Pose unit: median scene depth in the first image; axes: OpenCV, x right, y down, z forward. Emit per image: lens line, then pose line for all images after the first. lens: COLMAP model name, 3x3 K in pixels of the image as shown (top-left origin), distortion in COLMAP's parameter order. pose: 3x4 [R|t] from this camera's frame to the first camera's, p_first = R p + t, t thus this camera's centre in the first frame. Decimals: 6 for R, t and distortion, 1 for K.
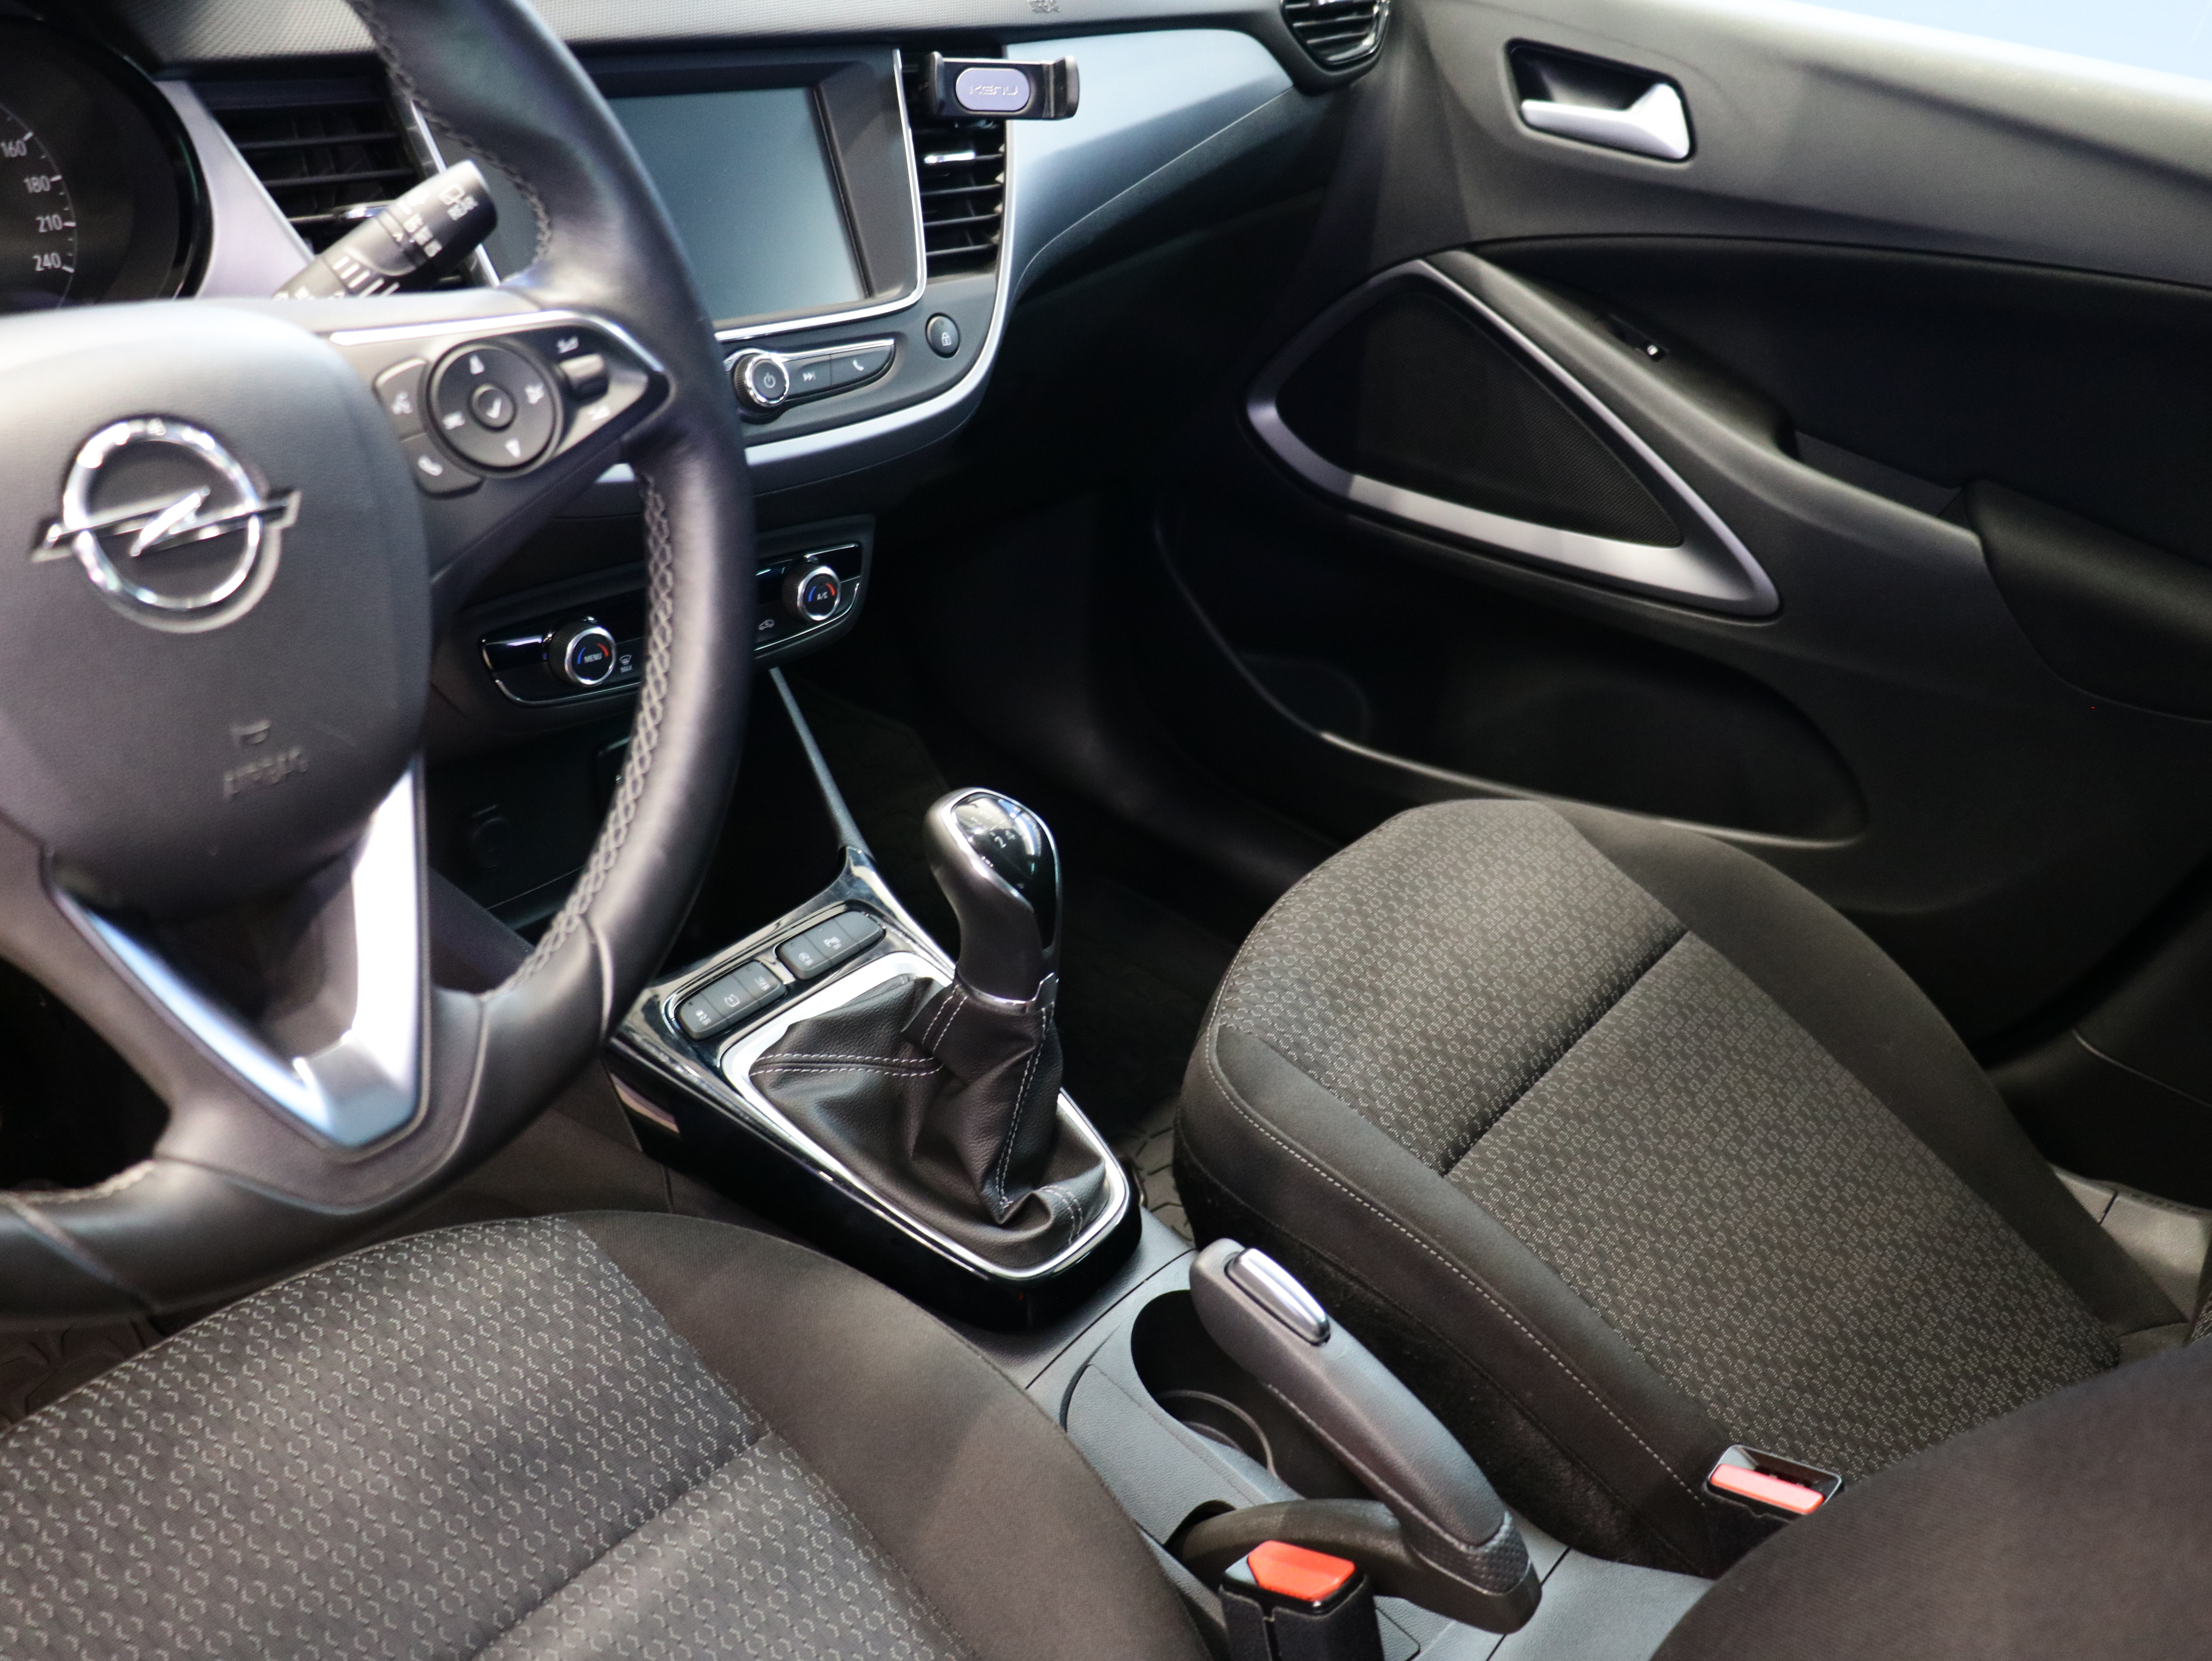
lens RADIAL K [[2024.0, 0, 1106.0], [0, 2024.0, 830.5], [0, 0, 1]] dist [-0.024533, -0.007465]
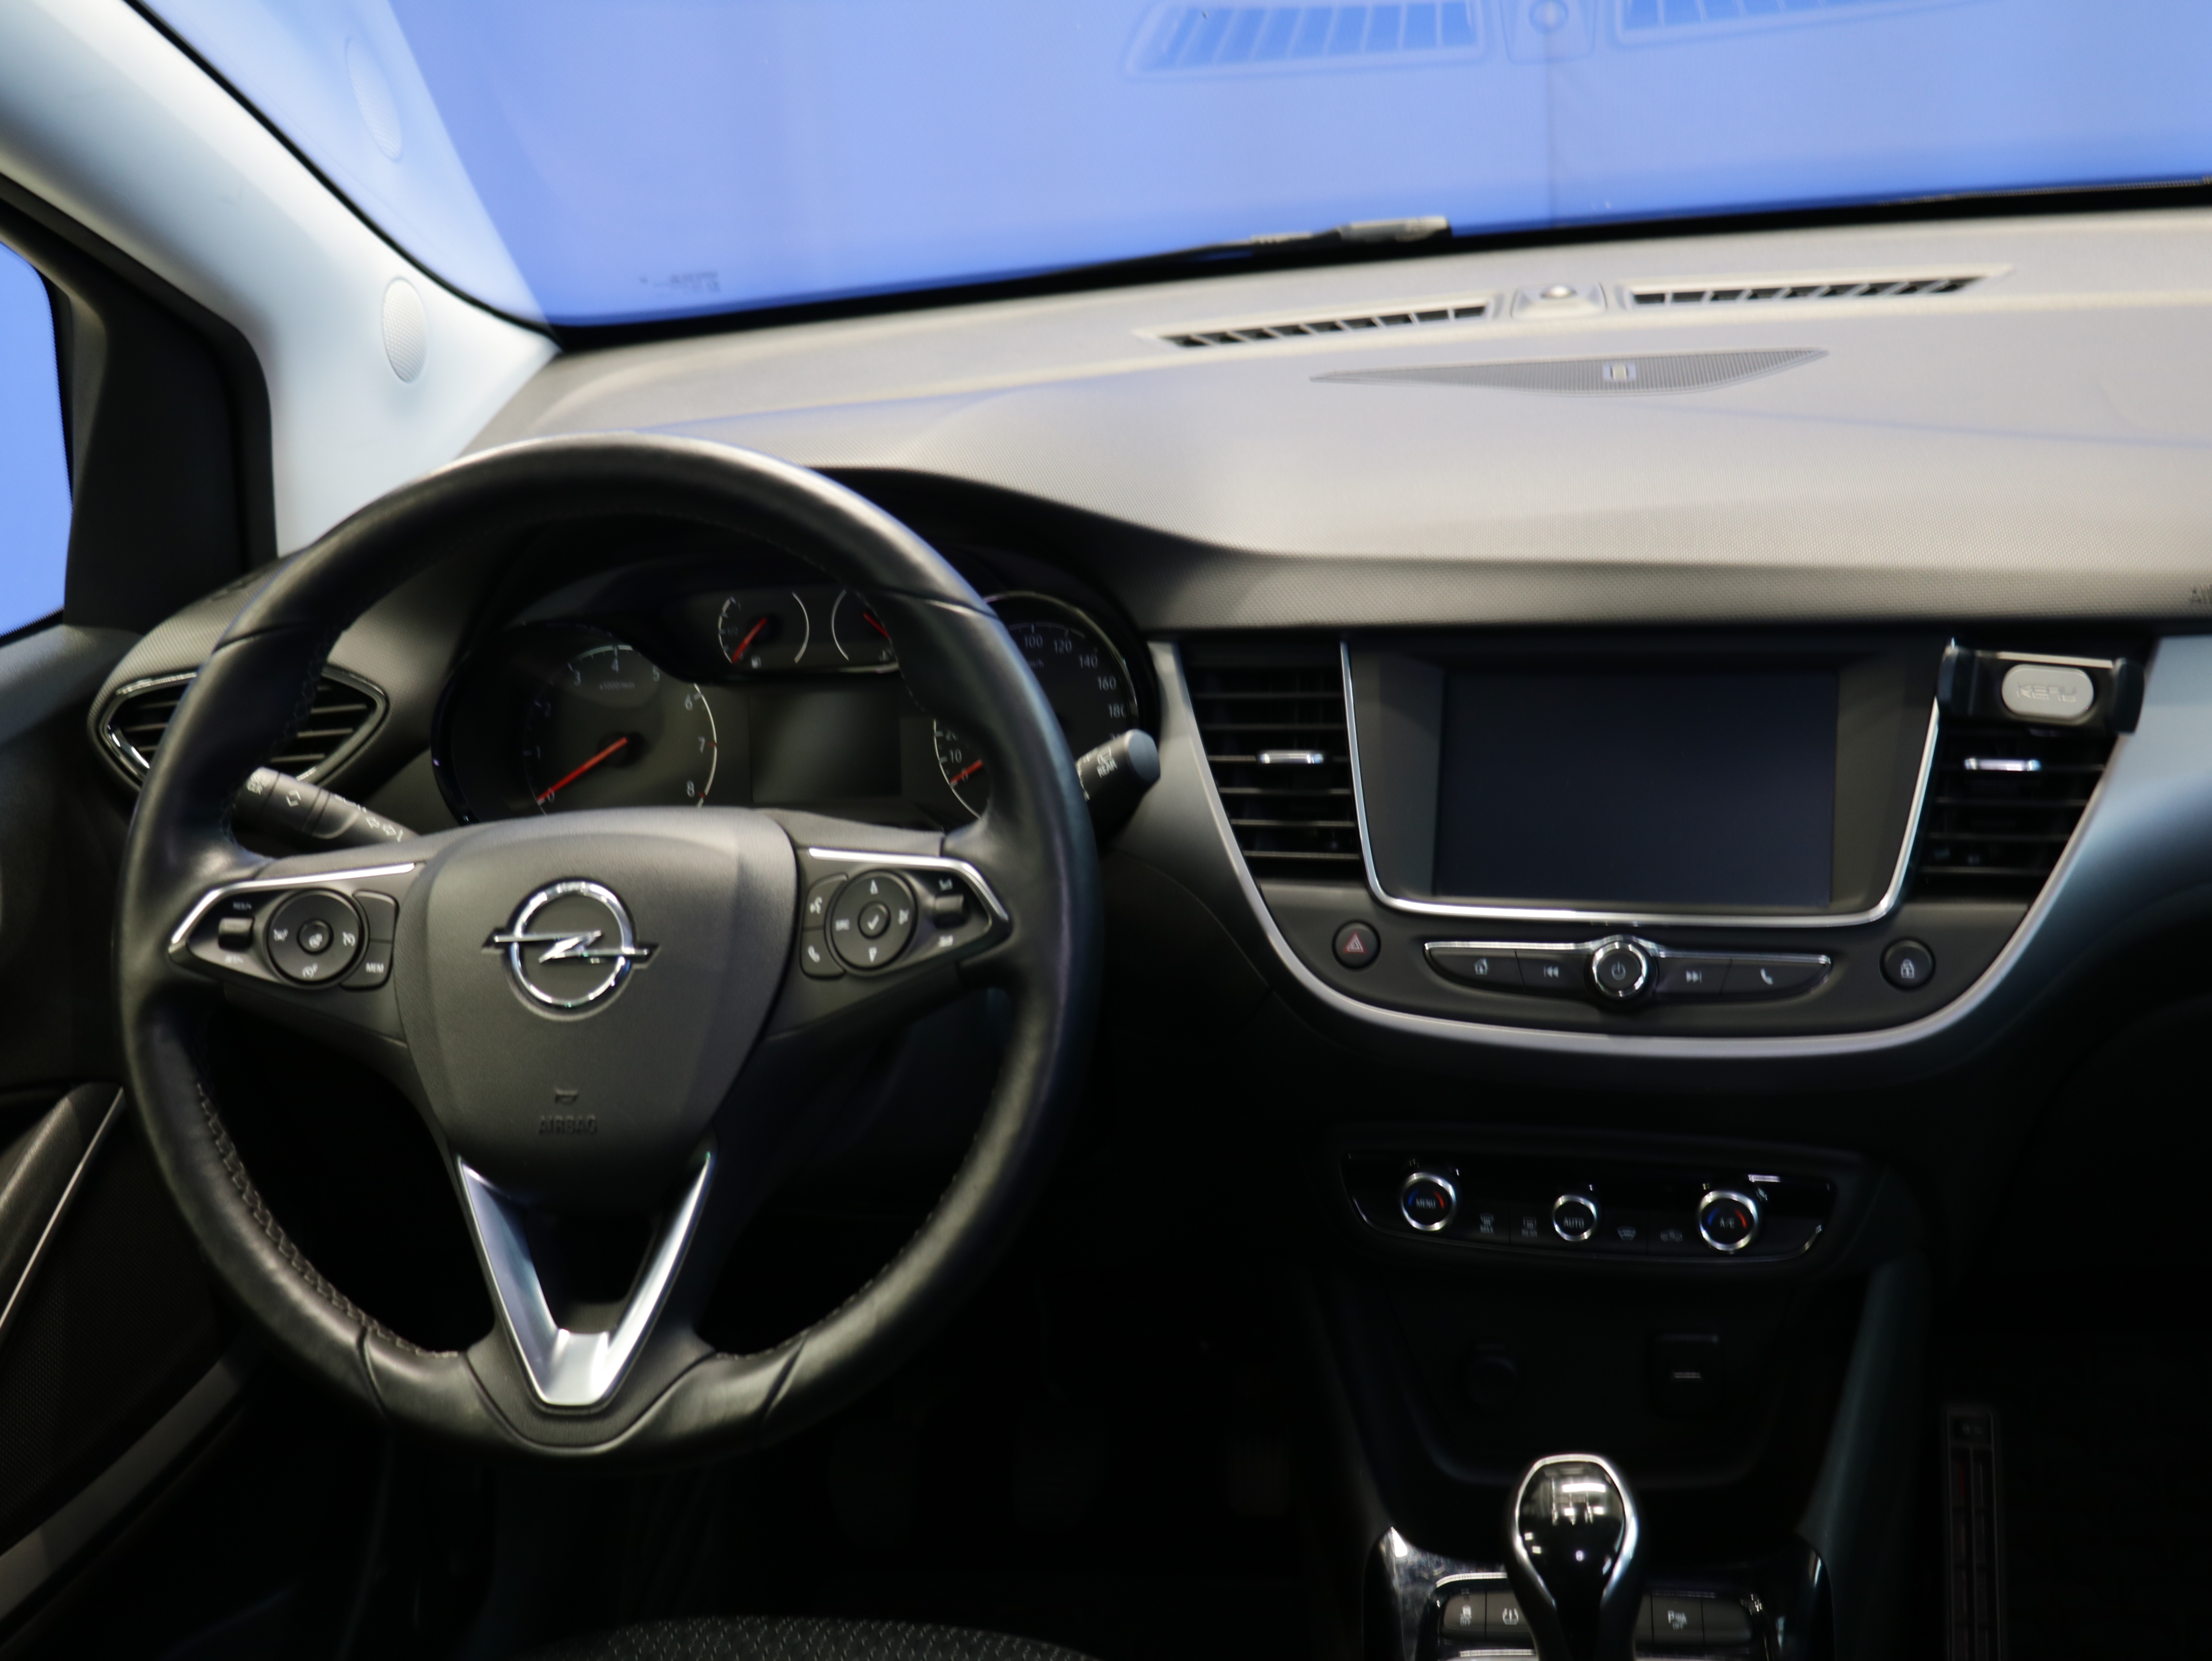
lens RADIAL K [[2559.5, 0, 1106.0], [0, 2559.5, 830.5], [0, 0, 1]] dist [-0.012310, -0.004588]
pose [[0.431153, 0.127107, -0.893281, 1.116422], [-0.327066, 0.944711, -0.023438, -0.253785], [0.840913, 0.302267, 0.448887, 0.348787]]
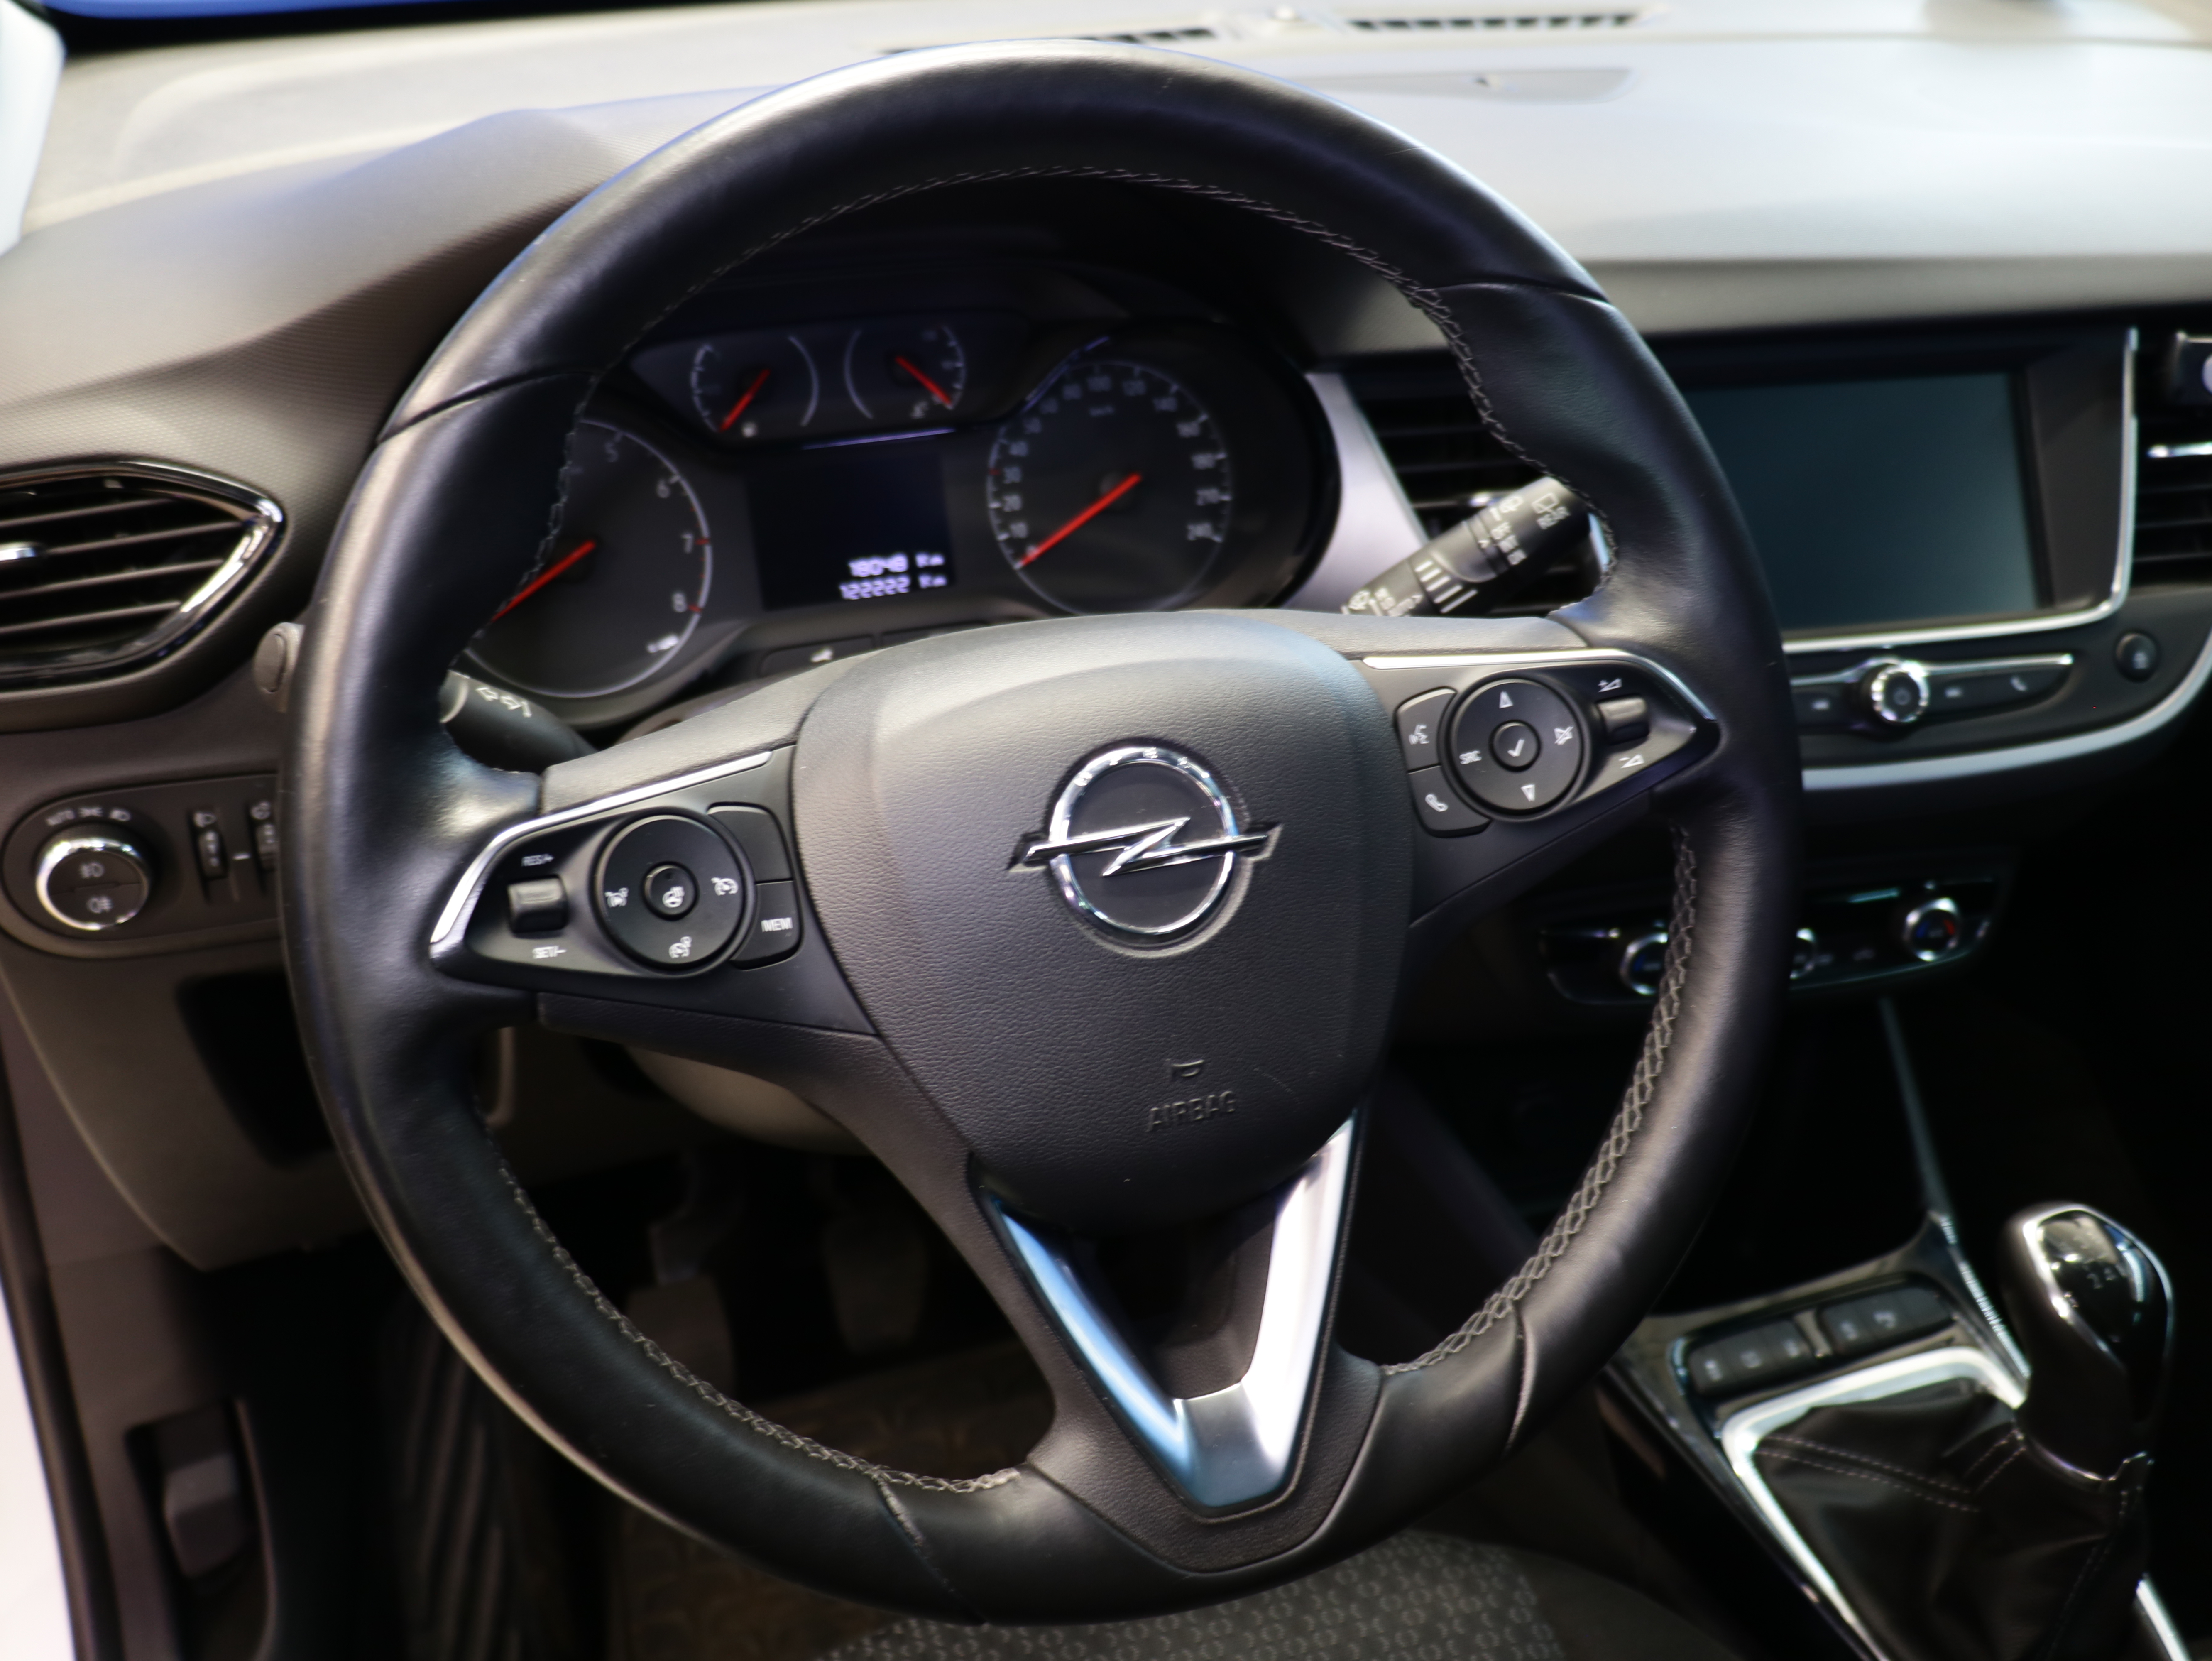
lens RADIAL K [[1963.2, 0, 1106.0], [0, 1963.2, 830.5], [0, 0, 1]] dist [-0.007815, 0.015566]
pose [[0.823173, 0.139234, -0.550454, 0.041536], [-0.188816, 0.981420, -0.034119, -0.097060], [0.535476, 0.132020, 0.834168, 0.136833]]
